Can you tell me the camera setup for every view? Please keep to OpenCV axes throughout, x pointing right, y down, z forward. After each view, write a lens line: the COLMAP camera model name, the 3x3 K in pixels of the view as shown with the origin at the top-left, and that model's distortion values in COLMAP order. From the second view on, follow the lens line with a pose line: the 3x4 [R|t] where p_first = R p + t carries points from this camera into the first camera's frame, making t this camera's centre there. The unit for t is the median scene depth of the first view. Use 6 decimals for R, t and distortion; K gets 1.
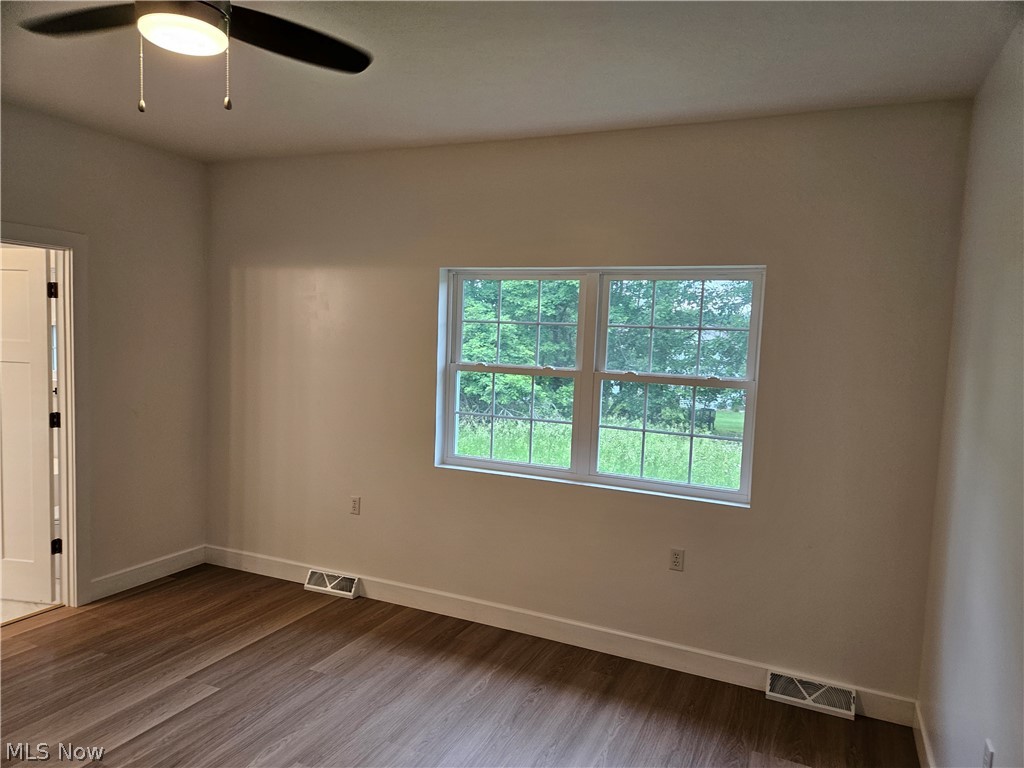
lens RADIAL K [[689.7, 0, 517.0], [0, 689.7, 385.7], [0, 0, 1]] dist [0.030897, 0.000374]
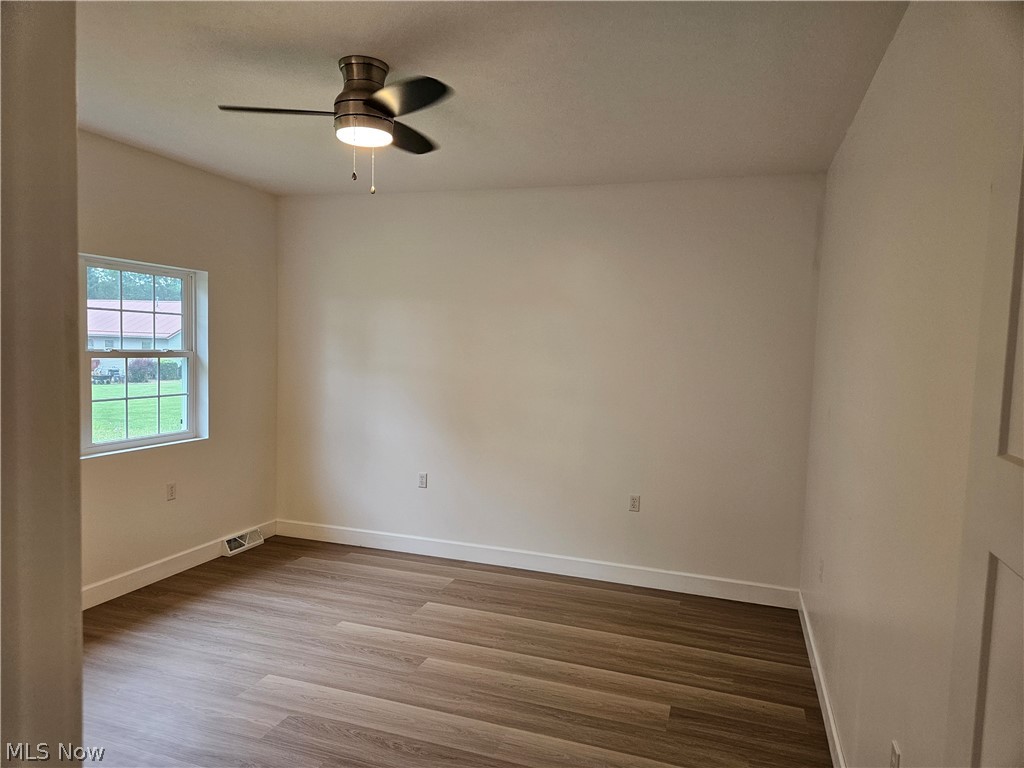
lens RADIAL K [[689.7, 0, 515.0], [0, 689.7, 385.5], [0, 0, 1]] dist [0.030897, 0.000374]
pose [[-0.083676, -0.116147, 0.989701, -1.163365], [0.026085, 0.992589, 0.118691, -0.090066], [-0.996152, 0.035748, -0.080026, 0.482477]]
